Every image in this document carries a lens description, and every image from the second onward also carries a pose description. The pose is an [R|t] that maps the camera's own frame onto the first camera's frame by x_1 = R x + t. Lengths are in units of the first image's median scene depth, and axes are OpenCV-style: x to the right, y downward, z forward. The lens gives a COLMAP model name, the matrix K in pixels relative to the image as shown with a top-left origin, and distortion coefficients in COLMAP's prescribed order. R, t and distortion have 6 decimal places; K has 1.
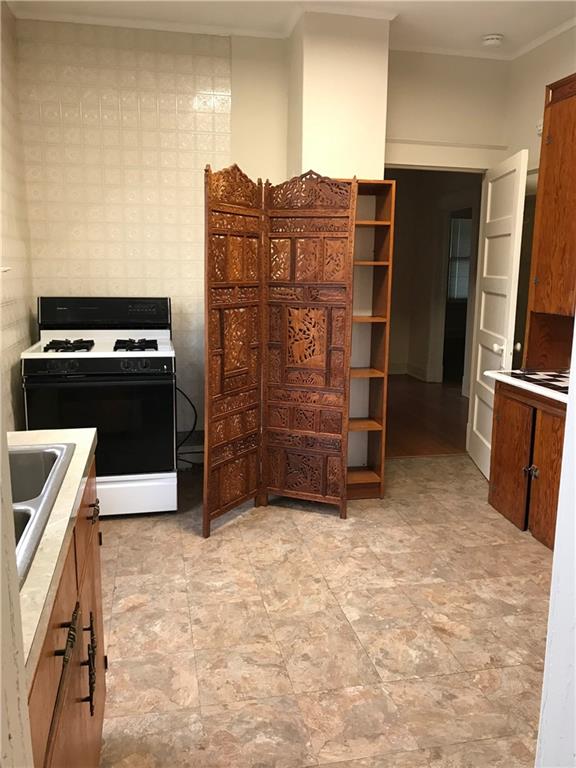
lens RADIAL K [[632.4, 0, 286.3], [0, 632.4, 387.3], [0, 0, 1]] dist [0.047038, -0.052139]
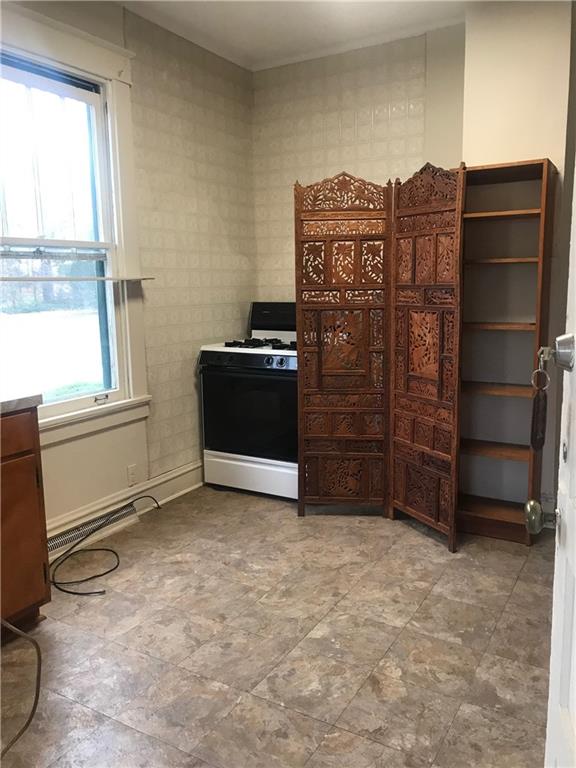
lens RADIAL K [[632.4, 0, 287.5], [0, 632.4, 383.4], [0, 0, 1]] dist [0.047038, -0.052139]
pose [[0.735605, 0.085538, -0.671989, 0.549177], [-0.100622, 0.994788, 0.016479, -0.018352], [0.669896, 0.055495, 0.740378, 0.202250]]
